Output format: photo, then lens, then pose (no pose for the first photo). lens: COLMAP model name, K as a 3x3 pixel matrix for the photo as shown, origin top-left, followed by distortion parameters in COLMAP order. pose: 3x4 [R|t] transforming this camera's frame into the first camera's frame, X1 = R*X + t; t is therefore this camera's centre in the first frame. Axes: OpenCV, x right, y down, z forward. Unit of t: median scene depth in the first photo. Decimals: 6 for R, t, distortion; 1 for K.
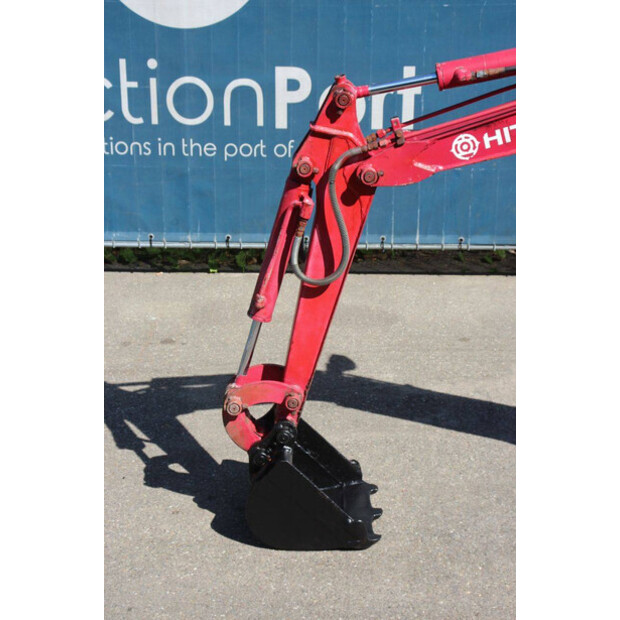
lens RADIAL K [[1291.3, 0, 319.8], [0, 1291.3, 310.6], [0, 0, 1]] dist [0.326149, 0.270334]
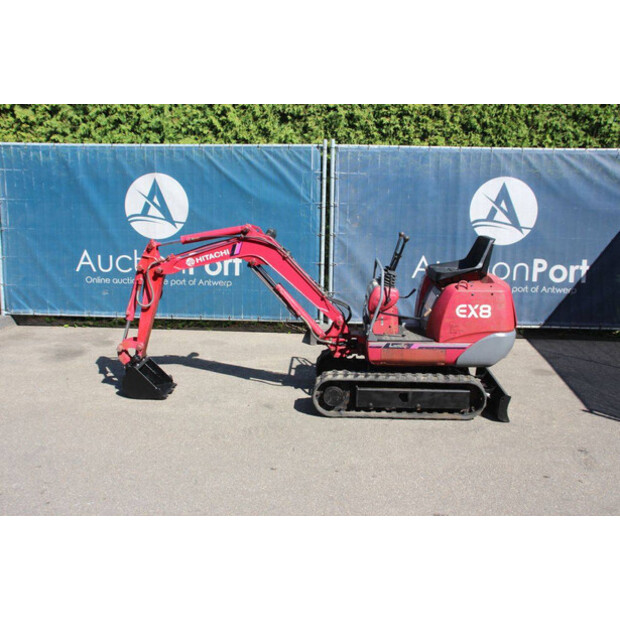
lens RADIAL K [[623.1, 0, 310.0], [0, 623.1, 310.0], [0, 0, 1]] dist [-0.073262, 0.008784]
pose [[0.998280, 0.018778, -0.055531, 0.384406], [-0.027015, 0.988085, -0.151519, 0.162139], [0.052024, 0.152758, 0.986893, -0.337227]]
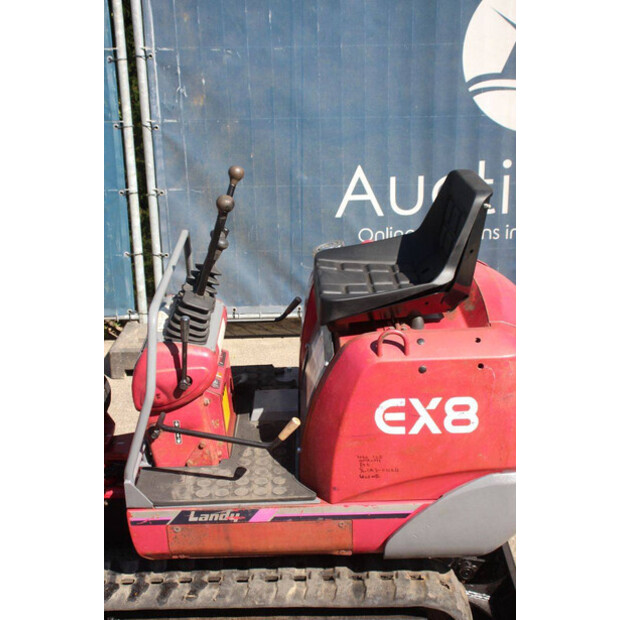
lens RADIAL K [[917.4, 0, 310.3], [0, 917.4, 317.0], [0, 0, 1]] dist [0.107906, 0.019818]
pose [[0.999670, -0.016717, -0.019511, 0.553309], [0.016943, 0.999790, 0.011487, -0.075932], [0.019314, -0.011814, 0.999744, 0.202326]]
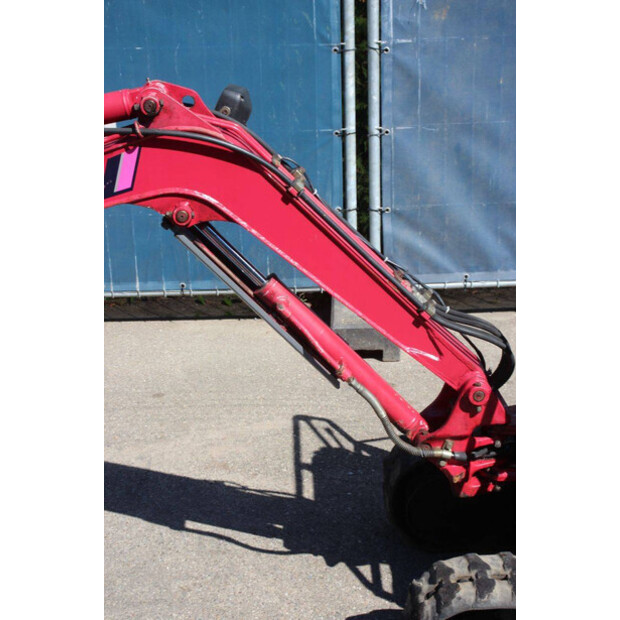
lens RADIAL K [[1194.5, 0, 310.0], [0, 1194.5, 310.0], [0, 0, 1]] dist [0.303888, 0.157367]
pose [[0.999412, -0.033874, -0.005220, 0.282777], [0.033896, 0.999417, 0.004067, -0.049883], [0.005080, -0.004241, 0.999978, 0.135527]]
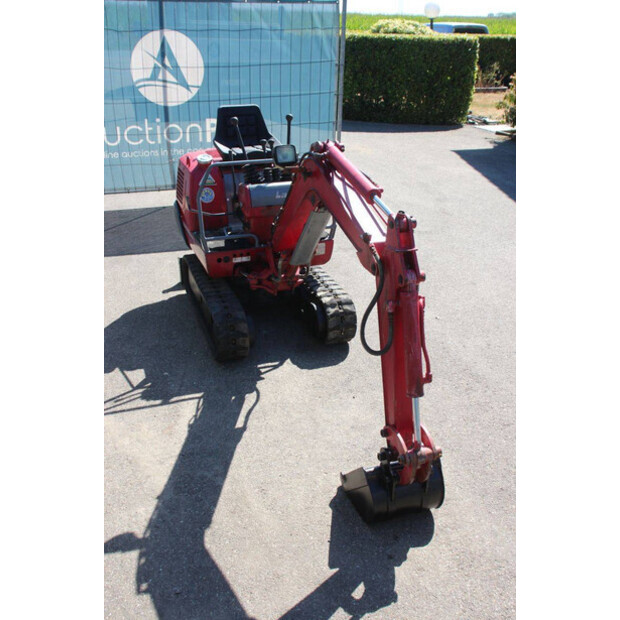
lens RADIAL K [[646.0, 0, 310.4], [0, 646.0, 317.7], [0, 0, 1]] dist [-0.082372, 0.006134]
pose [[-0.328465, -0.403162, 0.854149, -0.481487], [0.324939, 0.800891, 0.502980, -0.379020], [-0.886862, 0.442758, -0.132062, 0.988514]]
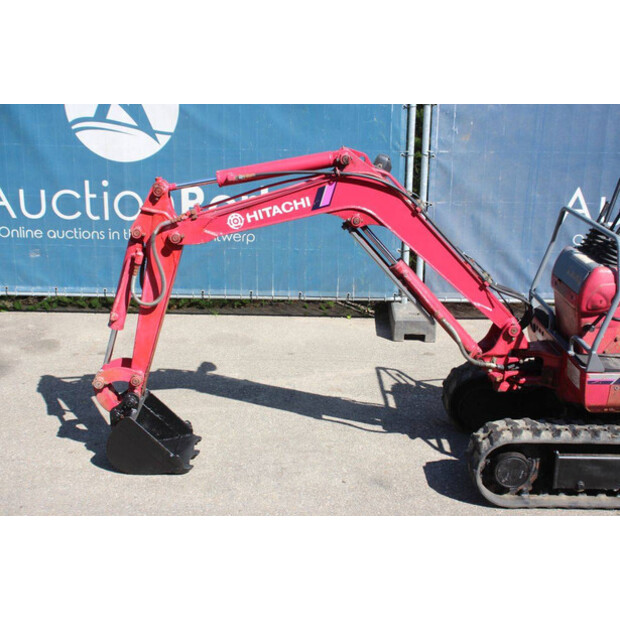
lens RADIAL K [[832.9, 0, 310.0], [0, 832.9, 310.0], [0, 0, 1]] dist [0.070040, 0.025225]
pose [[0.999967, 0.007899, -0.001889, 0.166768], [-0.008002, 0.997992, -0.062838, 0.040158], [0.001389, 0.062851, 0.998022, -0.027137]]
